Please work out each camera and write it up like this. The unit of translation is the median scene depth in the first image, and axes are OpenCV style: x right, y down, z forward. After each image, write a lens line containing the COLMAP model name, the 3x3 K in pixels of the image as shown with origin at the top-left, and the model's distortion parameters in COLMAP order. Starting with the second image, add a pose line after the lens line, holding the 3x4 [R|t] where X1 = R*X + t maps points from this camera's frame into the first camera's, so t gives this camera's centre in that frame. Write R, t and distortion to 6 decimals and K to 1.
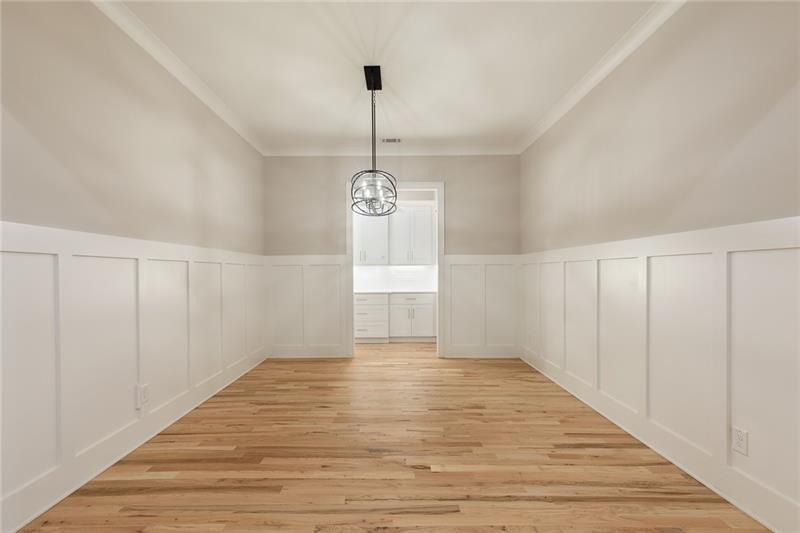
lens RADIAL K [[376.2, 0, 399.0], [0, 376.2, 271.5], [0, 0, 1]] dist [0.008281, -0.003914]
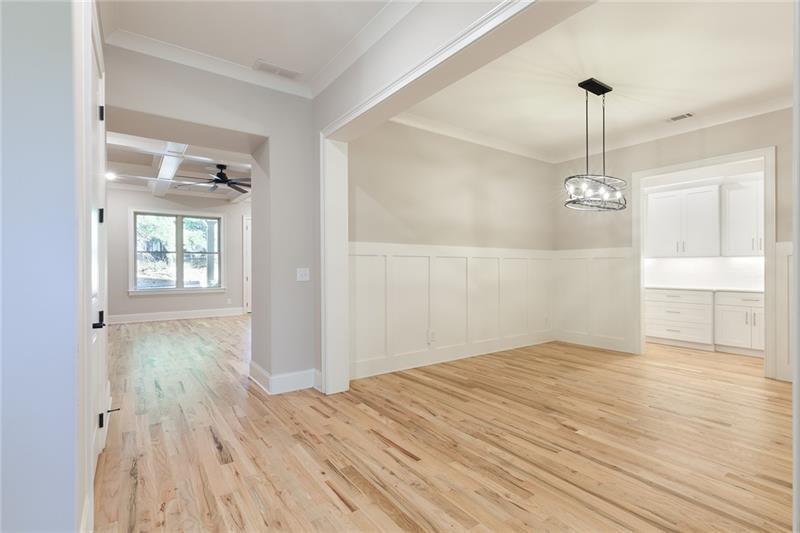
lens RADIAL K [[376.2, 0, 395.1], [0, 376.2, 263.4], [0, 0, 1]] dist [0.008281, -0.003914]
pose [[0.586070, 0.000339, -0.810261, 0.677166], [-0.002245, 0.999997, -0.001206, -0.000151], [0.810258, 0.002526, 0.586068, -0.148698]]
